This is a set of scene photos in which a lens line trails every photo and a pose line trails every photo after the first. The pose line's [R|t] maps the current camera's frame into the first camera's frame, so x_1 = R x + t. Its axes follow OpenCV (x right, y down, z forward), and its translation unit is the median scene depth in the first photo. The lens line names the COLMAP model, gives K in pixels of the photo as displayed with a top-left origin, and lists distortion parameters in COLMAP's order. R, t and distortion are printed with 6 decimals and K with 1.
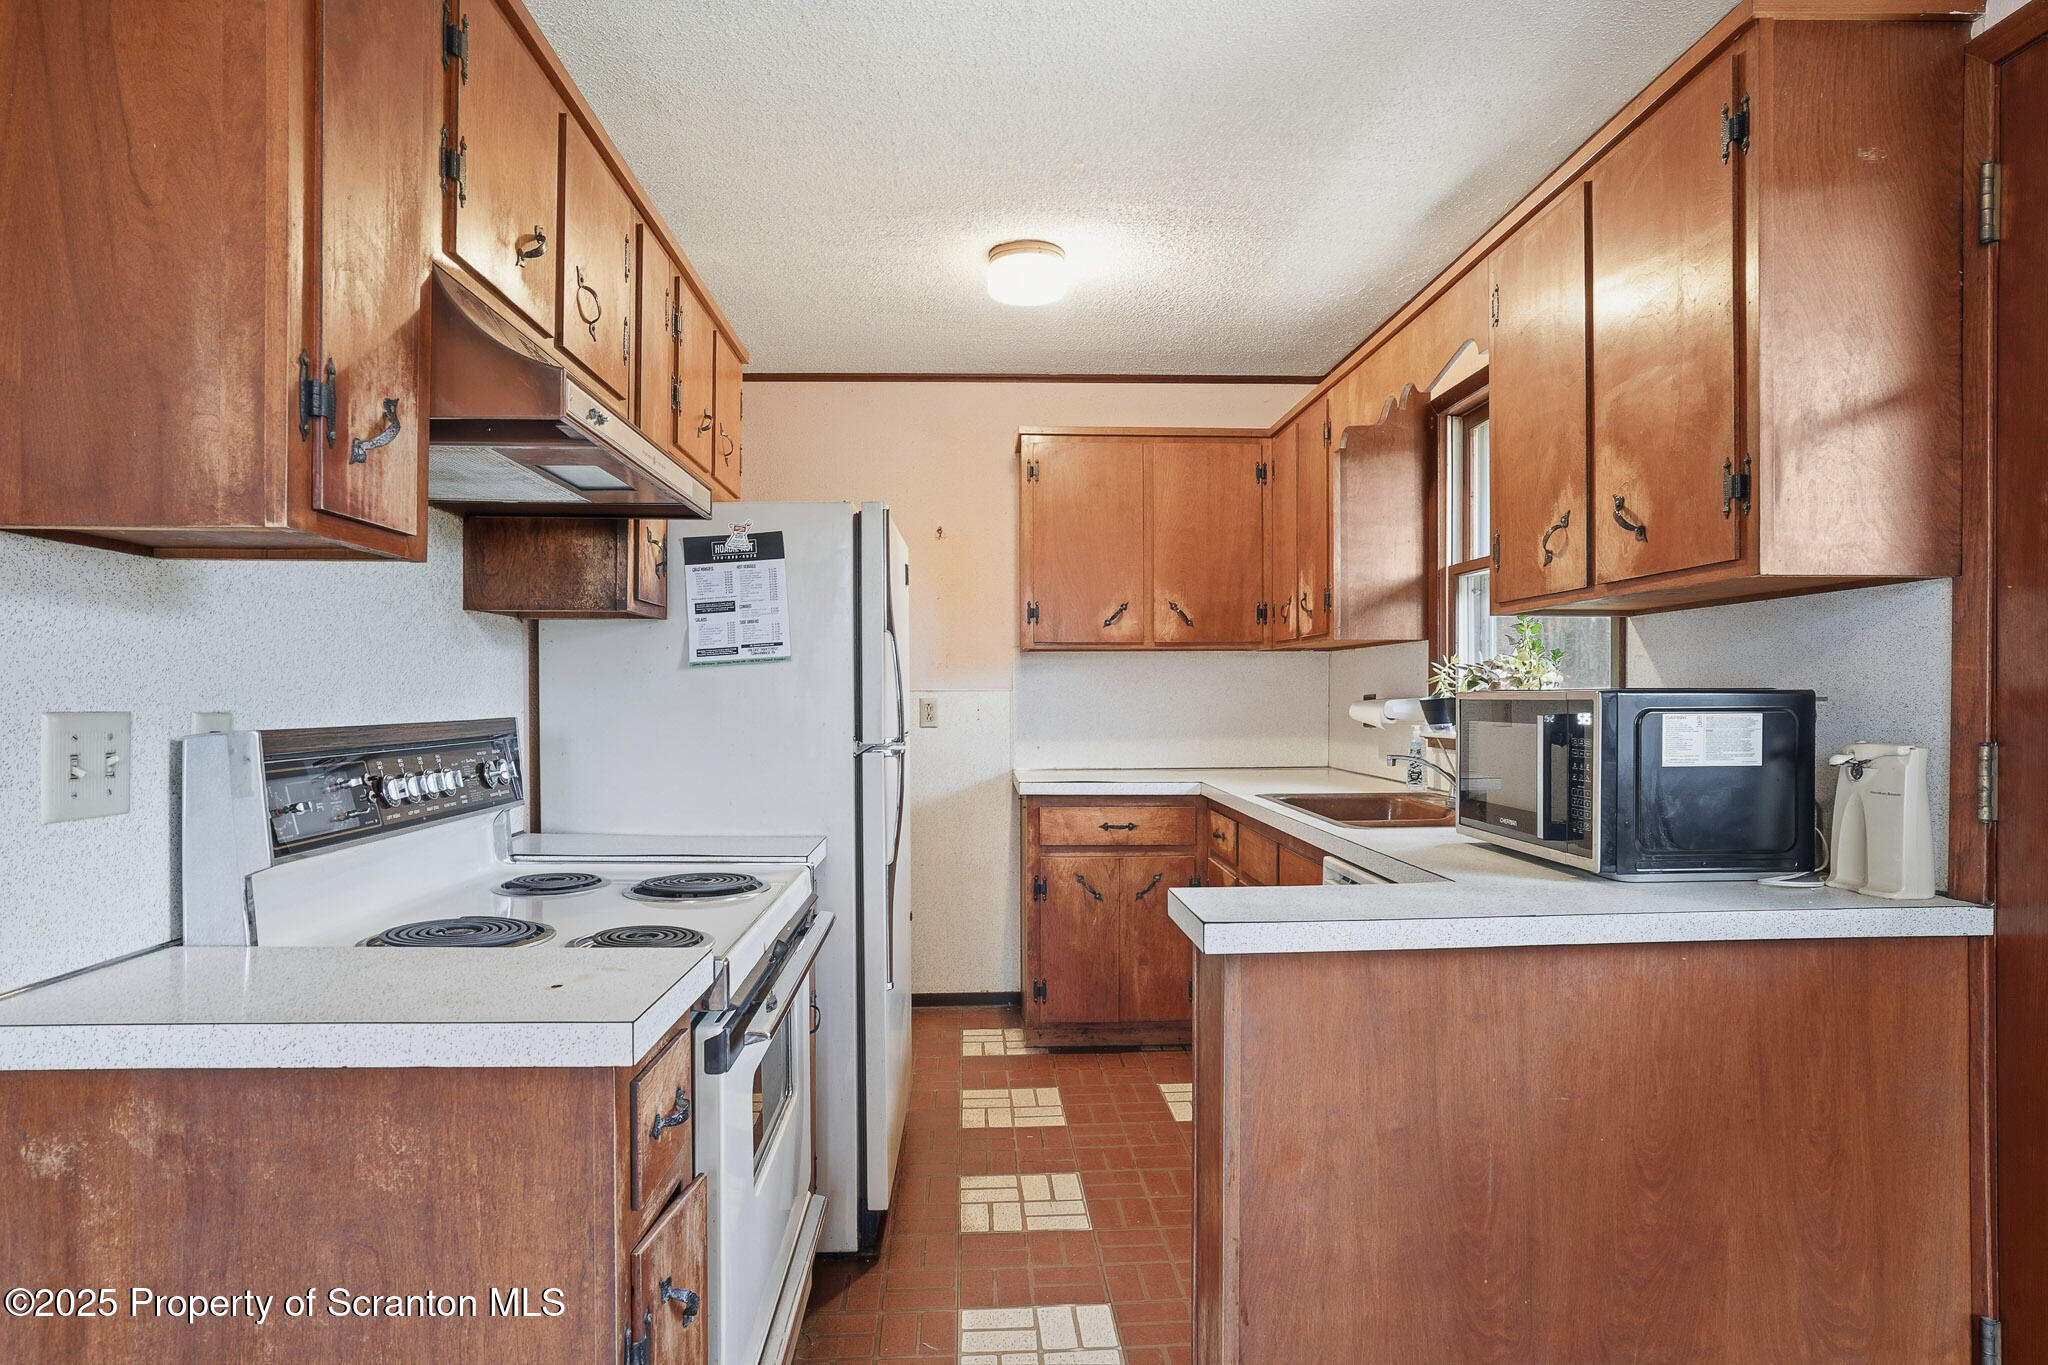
lens RADIAL K [[1091.7, 0, 1010.4], [0, 1091.7, 696.9], [0, 0, 1]] dist [-0.037446, 0.010983]
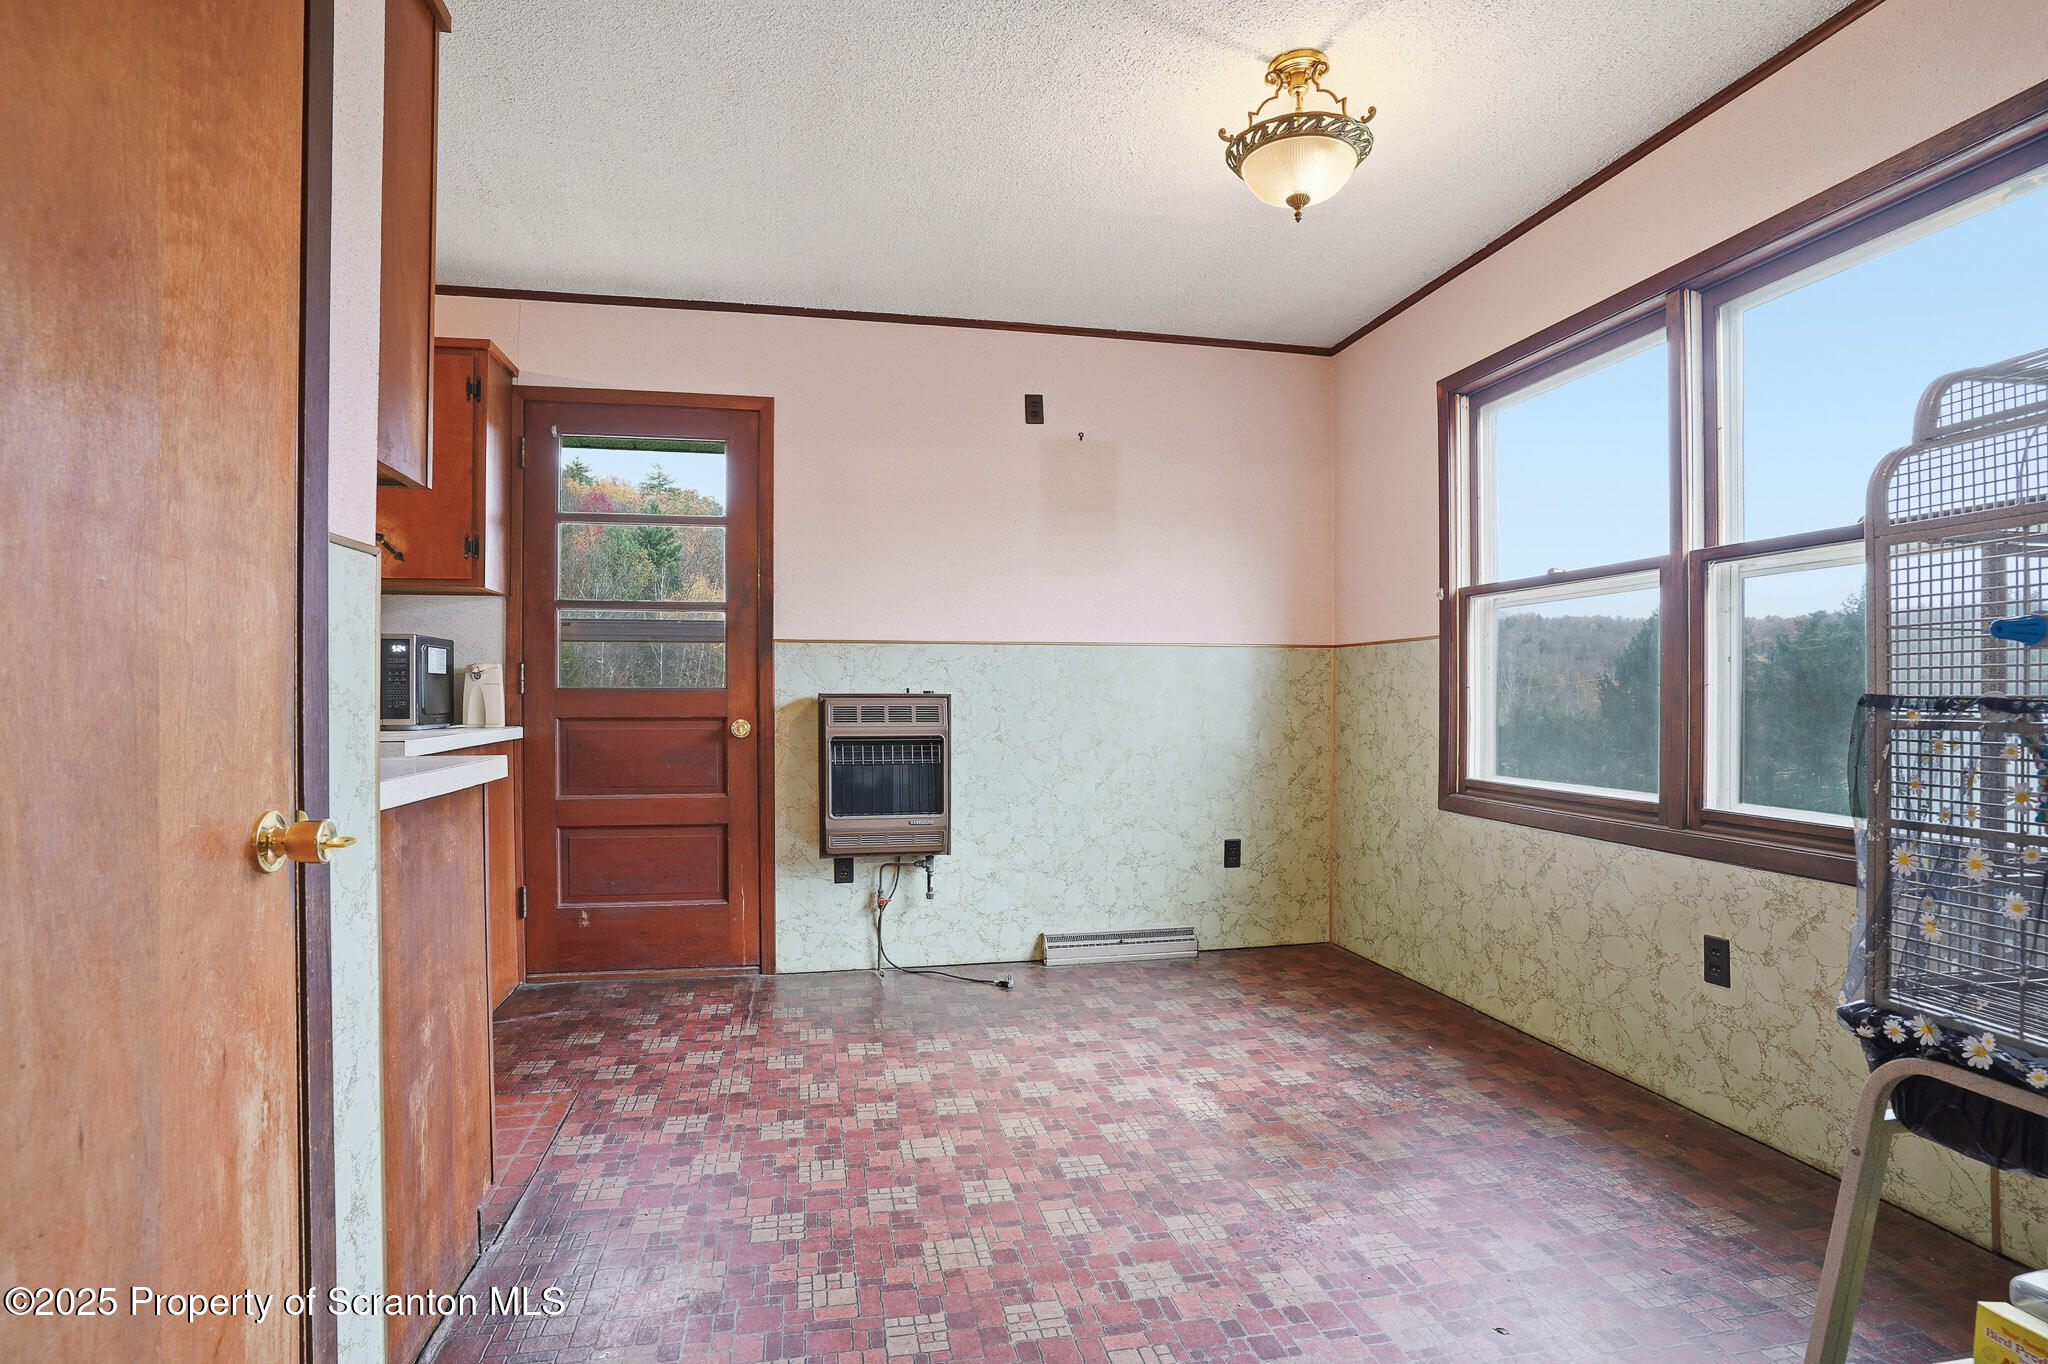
lens RADIAL K [[1033.9, 0, 1021.5], [0, 1033.9, 696.6], [0, 0, 1]] dist [-0.034493, 0.008182]
pose [[-0.166777, 0.007325, 0.985967, -1.482113], [0.002389, 0.999972, -0.007025, 0.124281], [-0.985992, 0.001184, -0.166790, 0.193965]]
